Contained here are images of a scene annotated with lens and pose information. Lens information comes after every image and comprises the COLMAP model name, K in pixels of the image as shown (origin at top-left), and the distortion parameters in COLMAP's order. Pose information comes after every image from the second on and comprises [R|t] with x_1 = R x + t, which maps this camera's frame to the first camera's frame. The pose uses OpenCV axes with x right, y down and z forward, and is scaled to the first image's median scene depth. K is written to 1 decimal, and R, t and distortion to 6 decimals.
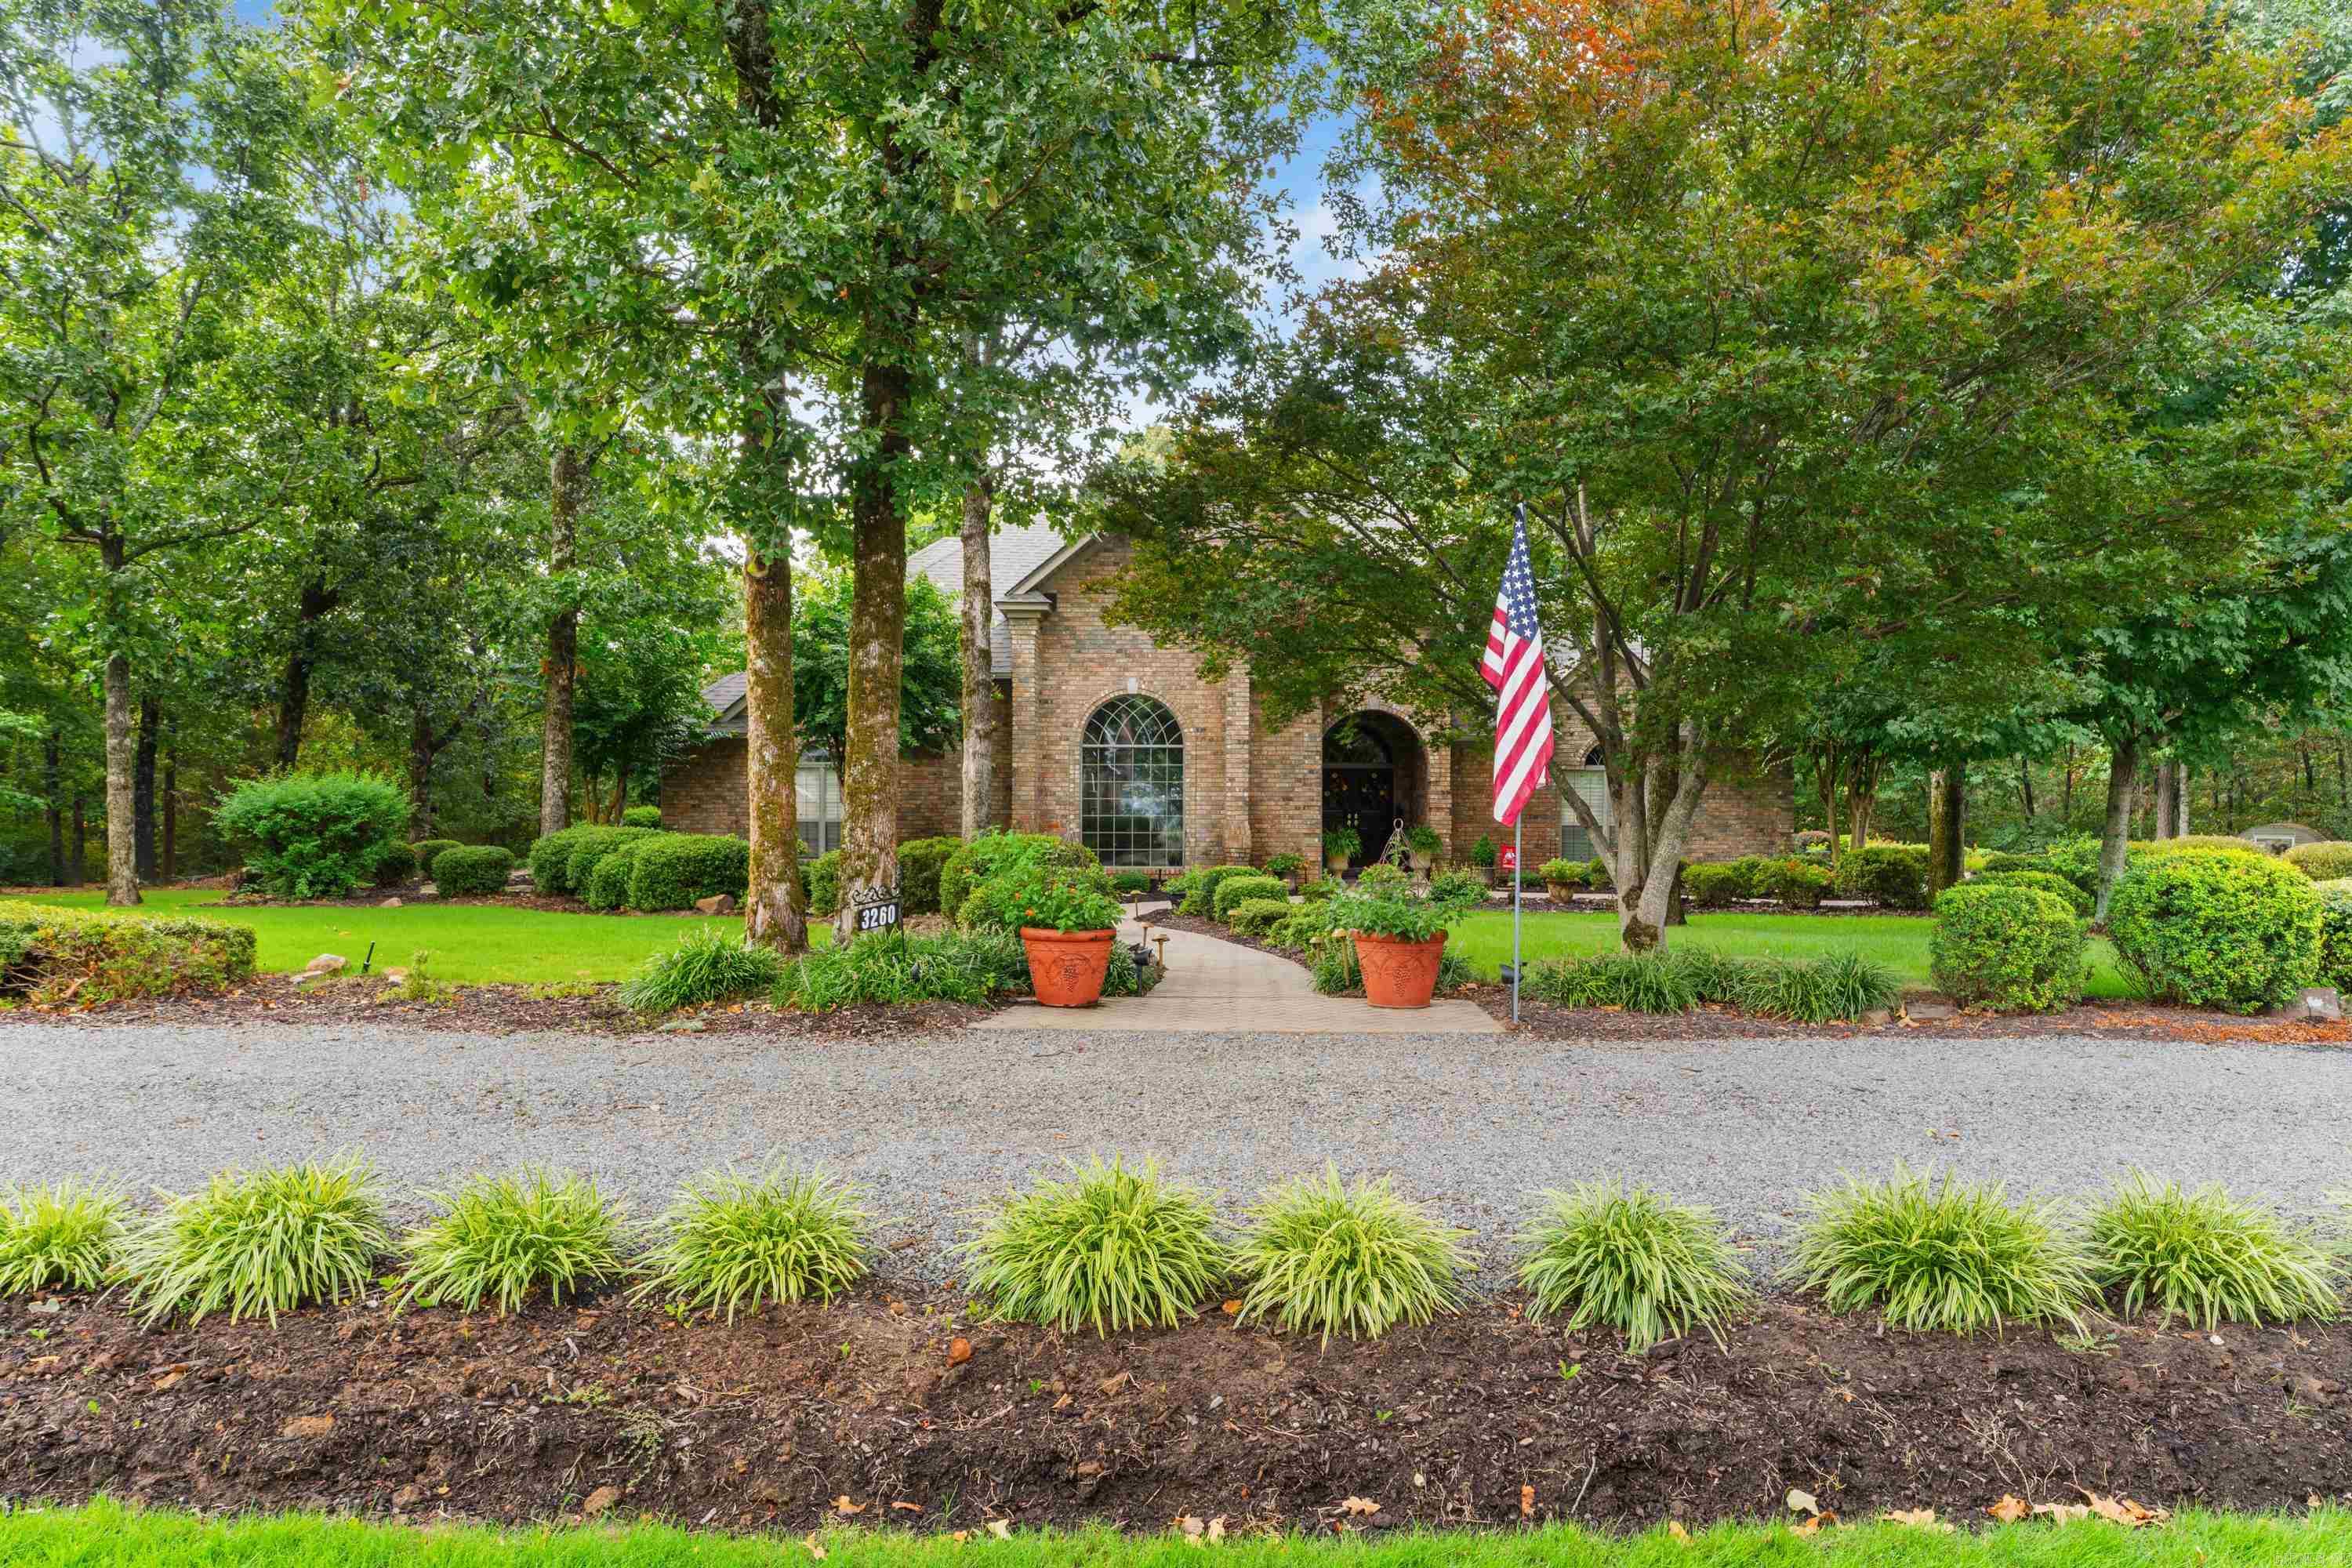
lens RADIAL K [[1444.1, 0, 1173.3], [0, 1444.1, 782.8], [0, 0, 1]] dist [0.001093, 0.000057]
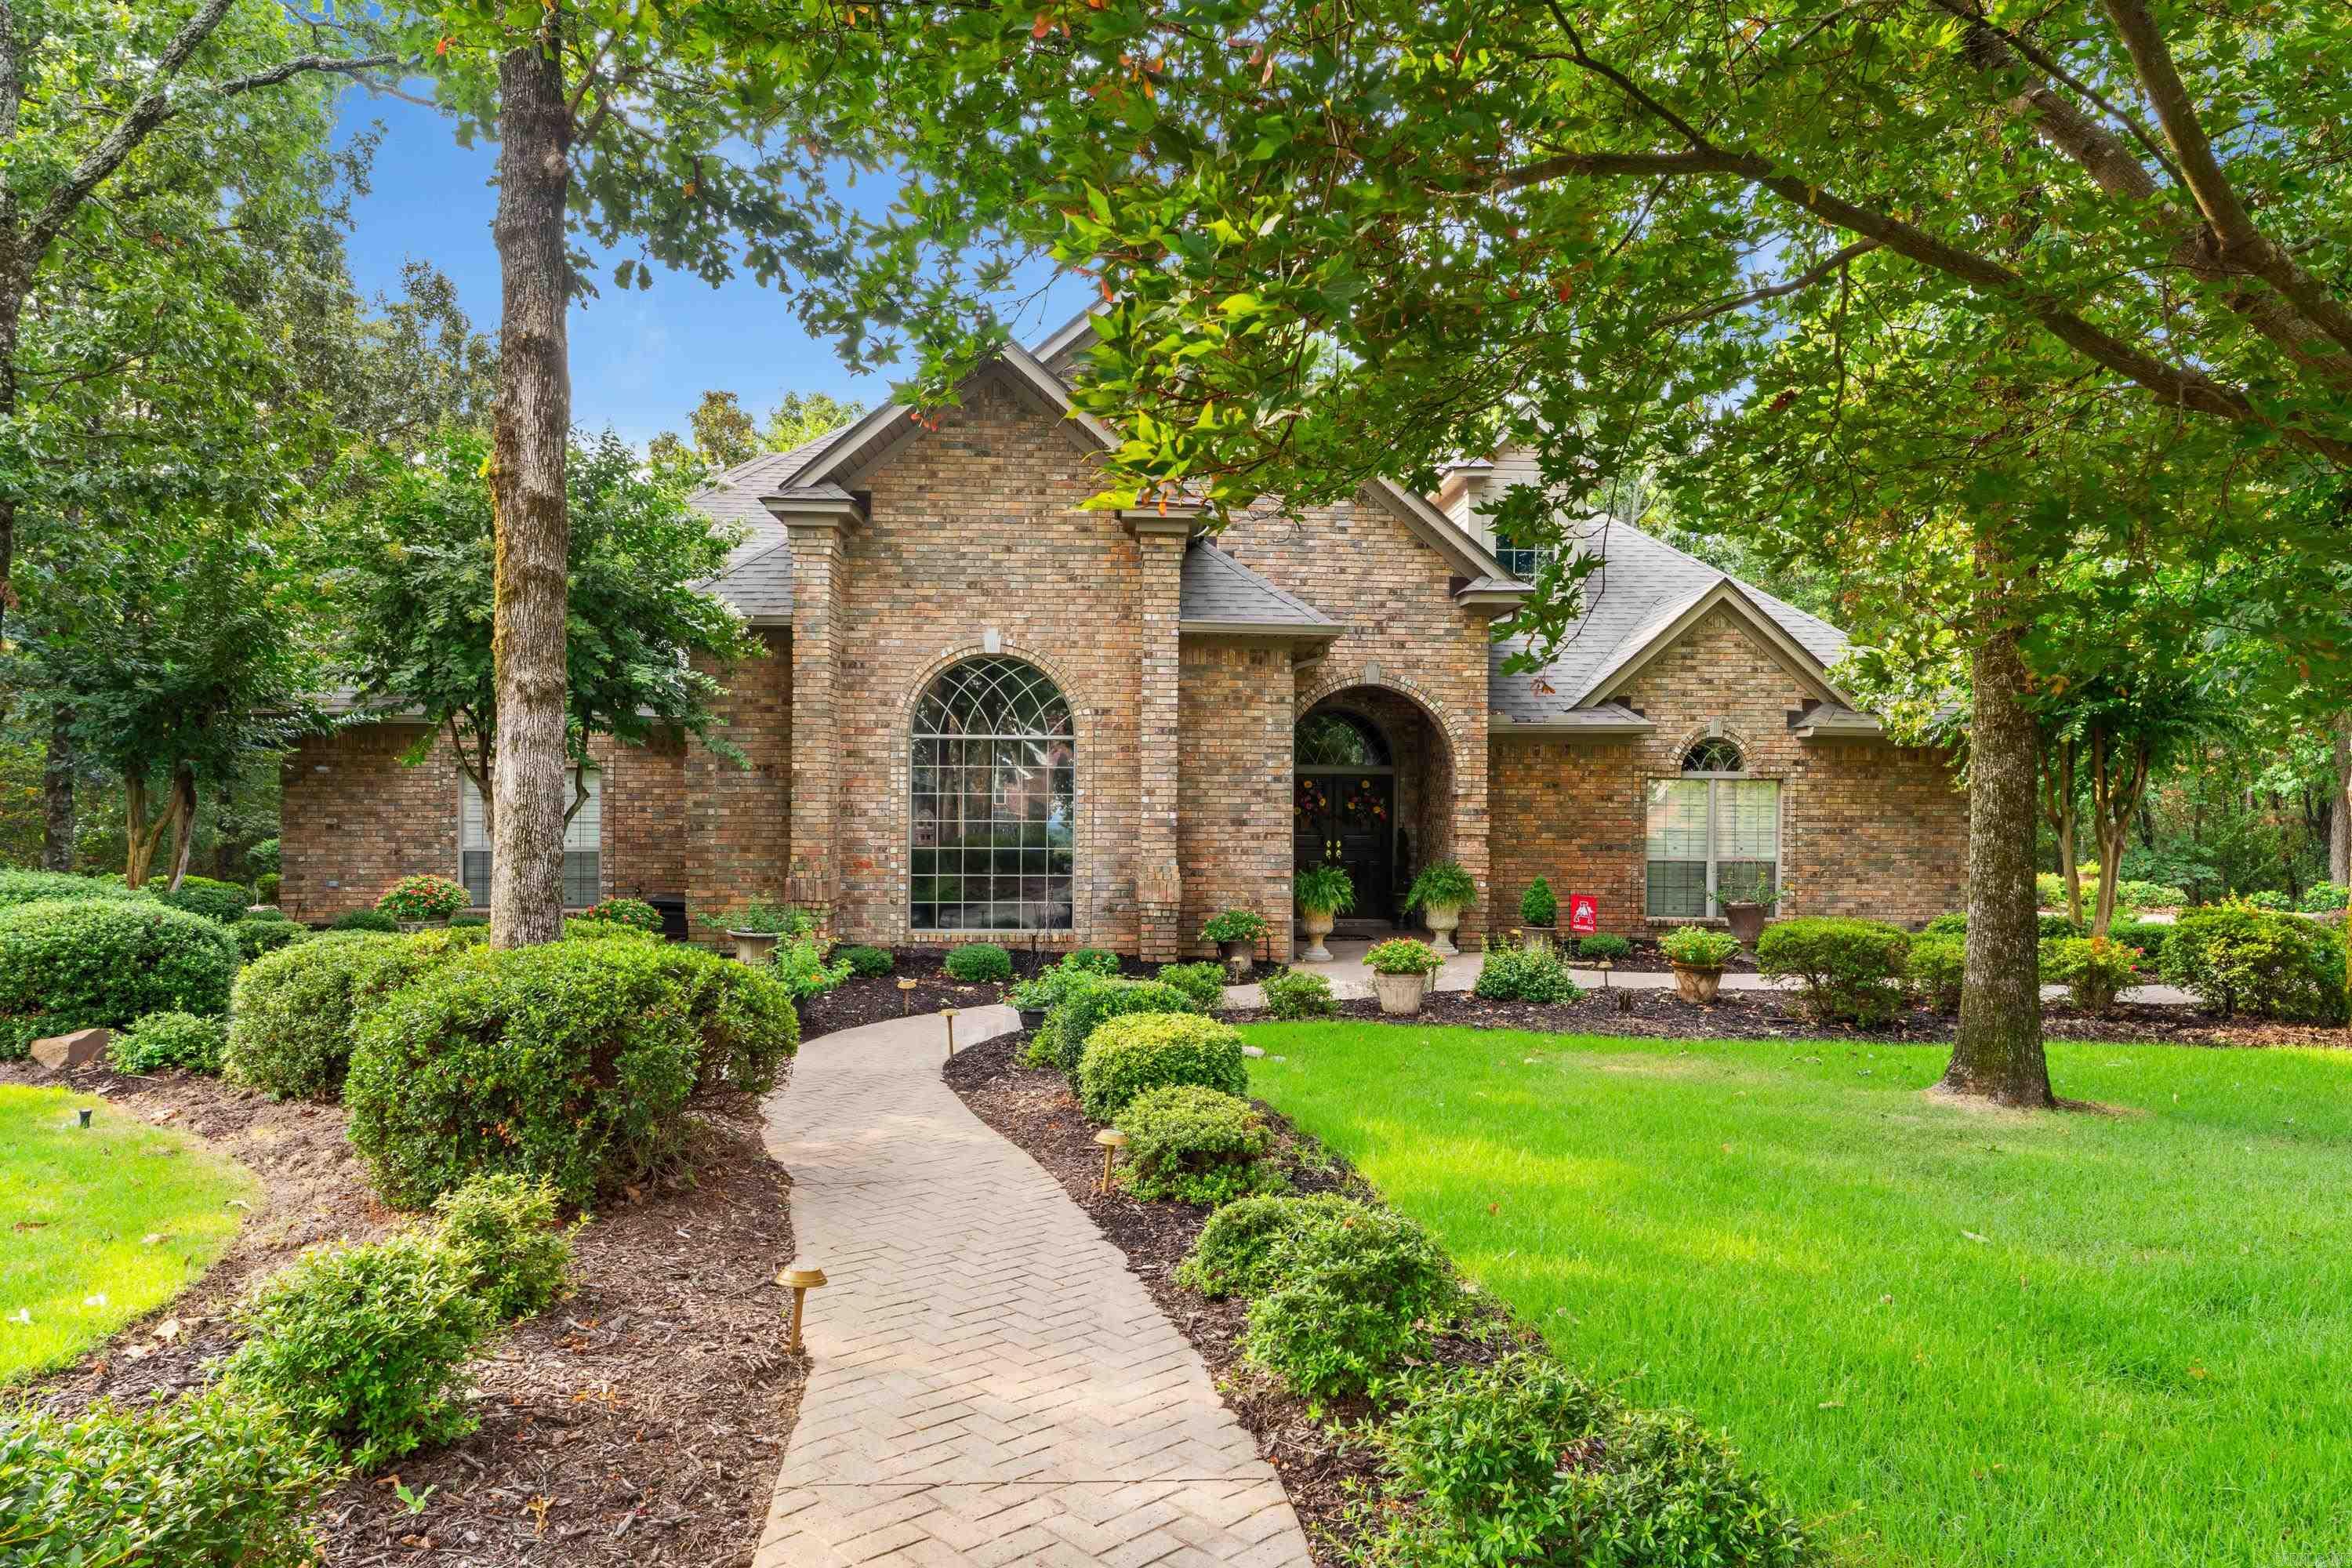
lens RADIAL K [[1444.1, 0, 1177.1], [0, 1444.1, 789.6], [0, 0, 1]] dist [0.001093, 0.000057]
pose [[0.999249, 0.003752, 0.038566, 0.027770], [-0.003857, 0.999989, 0.002662, -0.004806], [-0.038556, -0.002808, 0.999253, 0.376111]]
